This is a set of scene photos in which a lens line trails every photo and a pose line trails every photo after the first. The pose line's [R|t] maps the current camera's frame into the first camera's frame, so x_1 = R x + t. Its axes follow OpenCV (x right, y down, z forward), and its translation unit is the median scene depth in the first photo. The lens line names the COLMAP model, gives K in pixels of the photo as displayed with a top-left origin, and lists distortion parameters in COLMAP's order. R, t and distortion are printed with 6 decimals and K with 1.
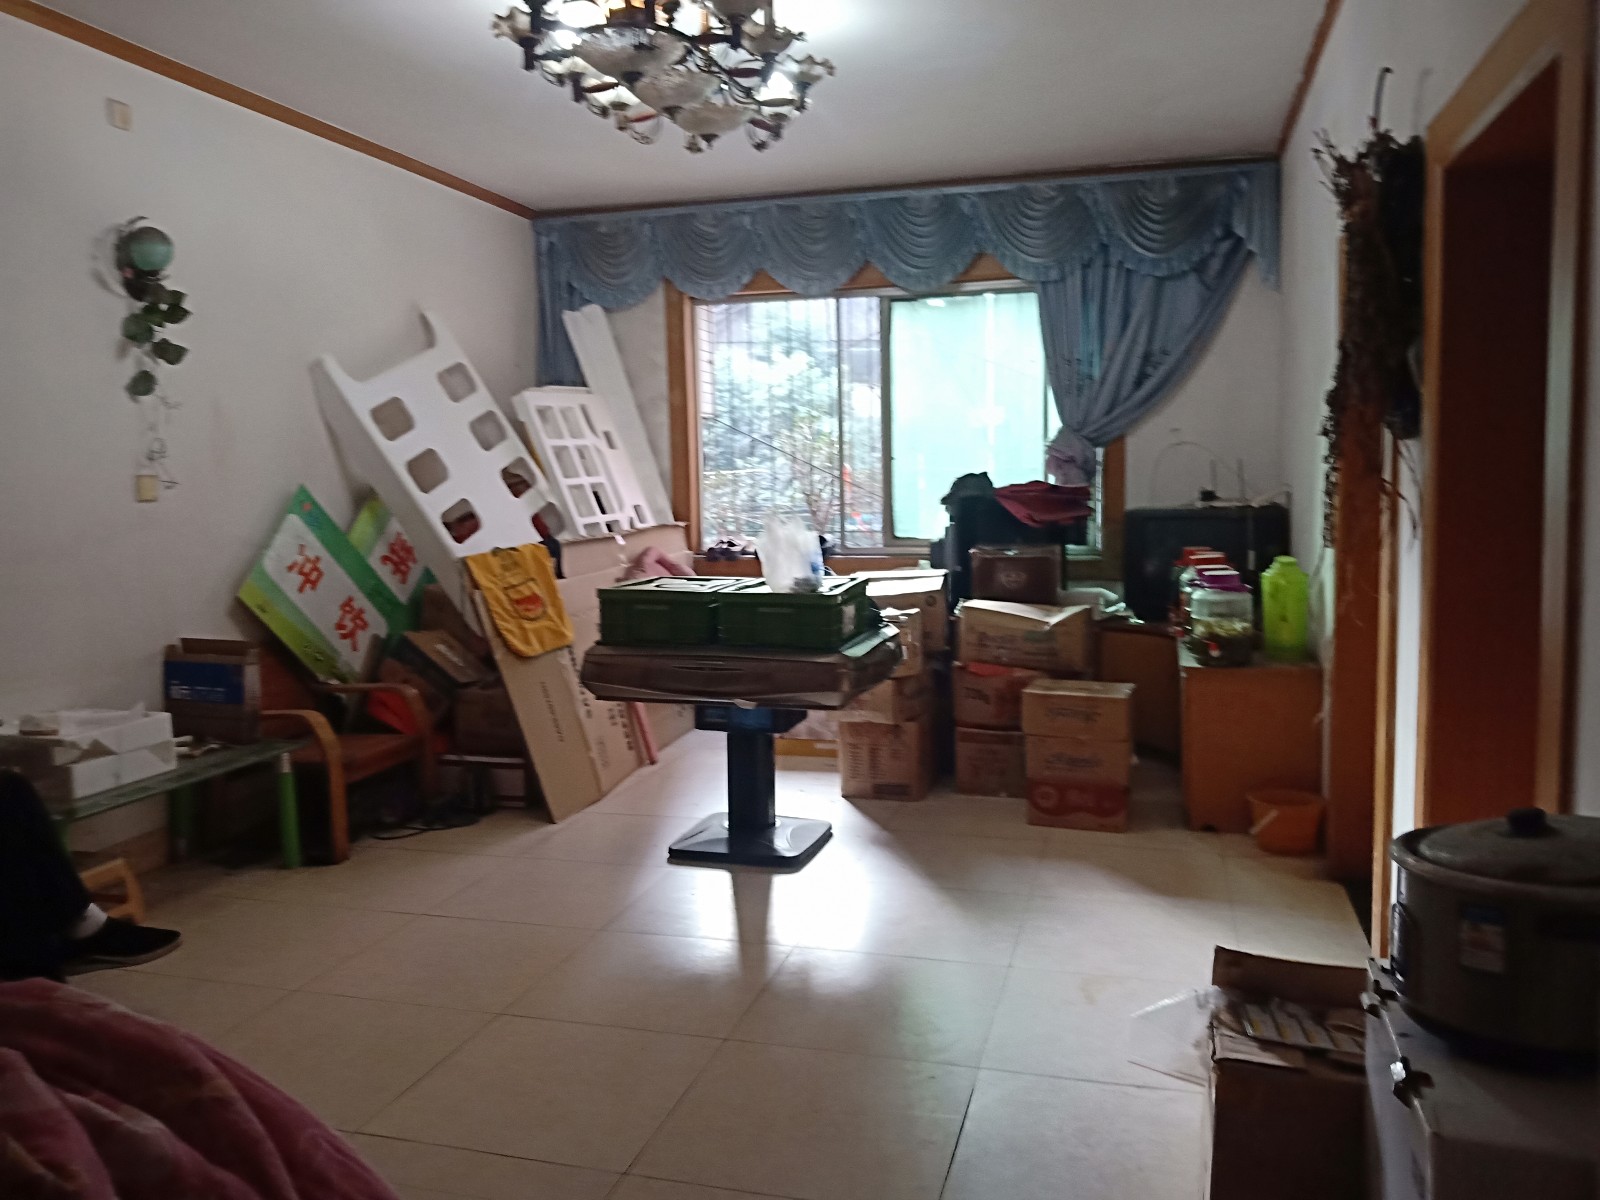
lens RADIAL K [[1263.2, 0, 799.5], [0, 1263.2, 606.2], [0, 0, 1]] dist [0.006130, -0.014436]
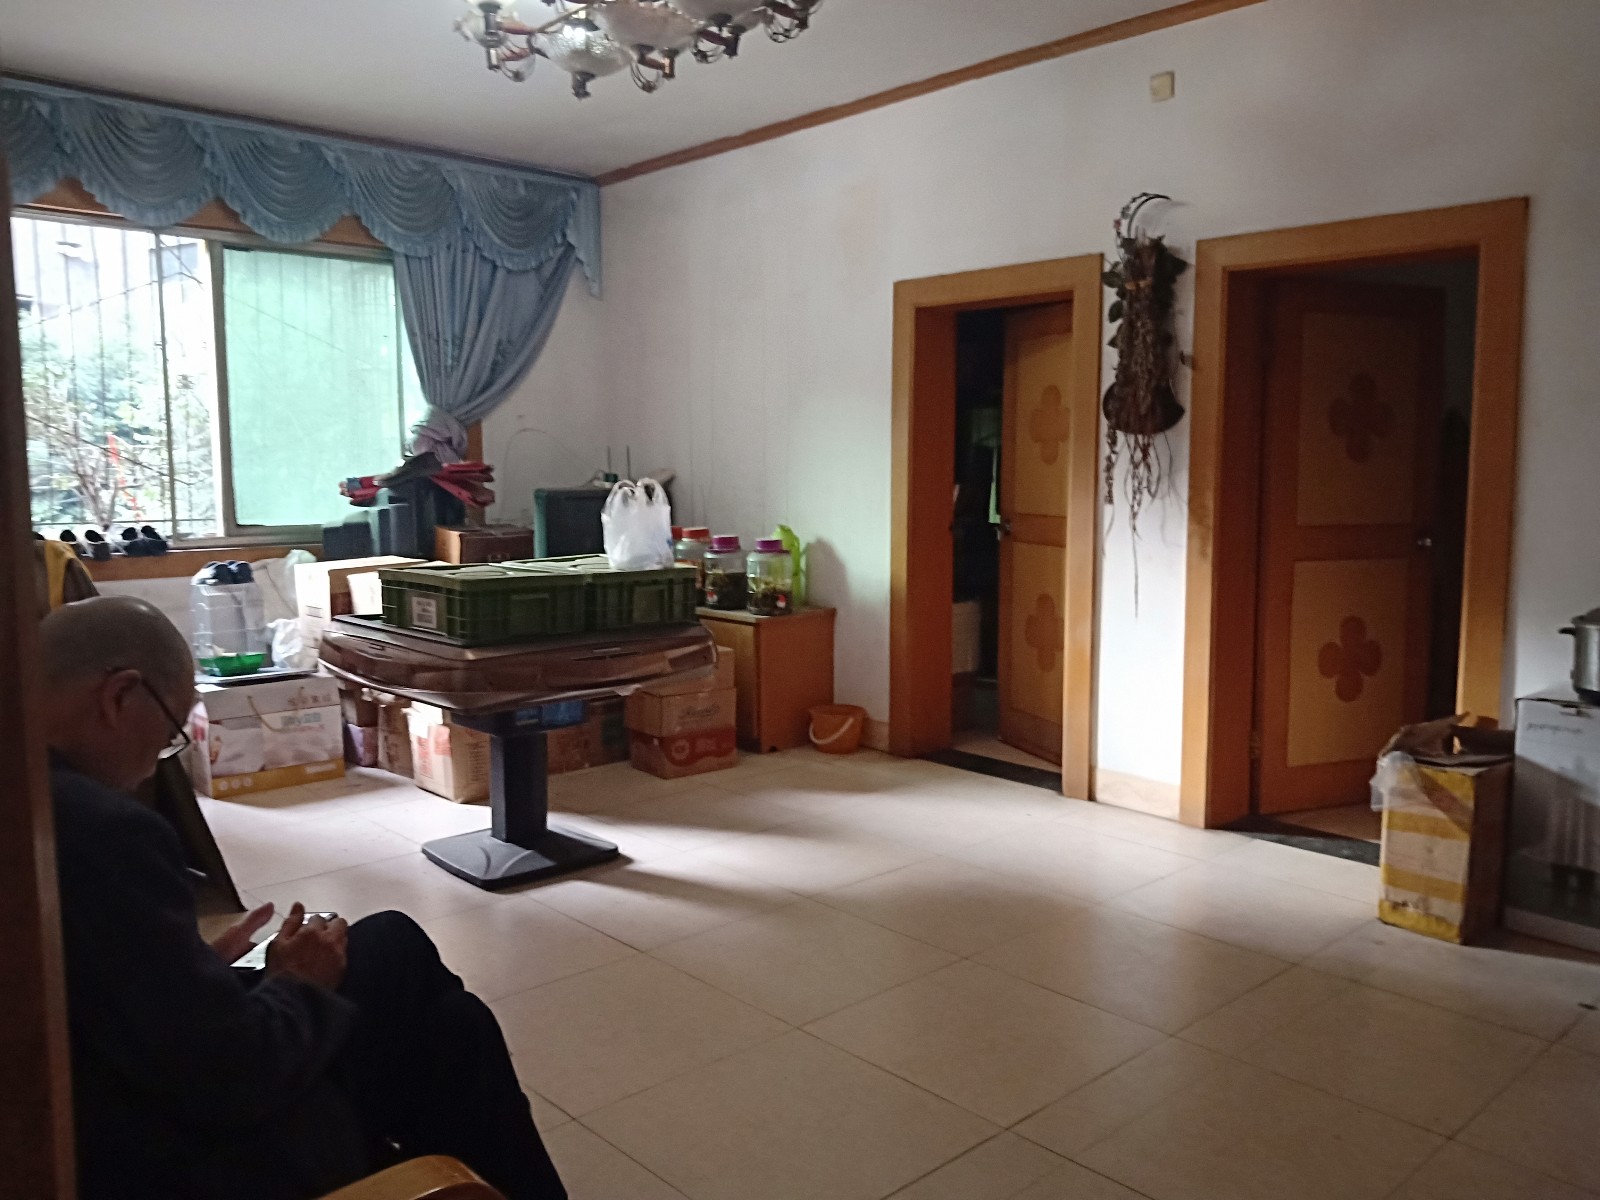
lens RADIAL K [[1263.2, 0, 803.2], [0, 1263.2, 593.5], [0, 0, 1]] dist [0.006130, -0.014436]
pose [[0.504903, -0.074529, 0.859953, -0.520669], [0.079717, 0.996034, 0.039518, -0.014031], [-0.859487, 0.048601, 0.508842, 0.267332]]
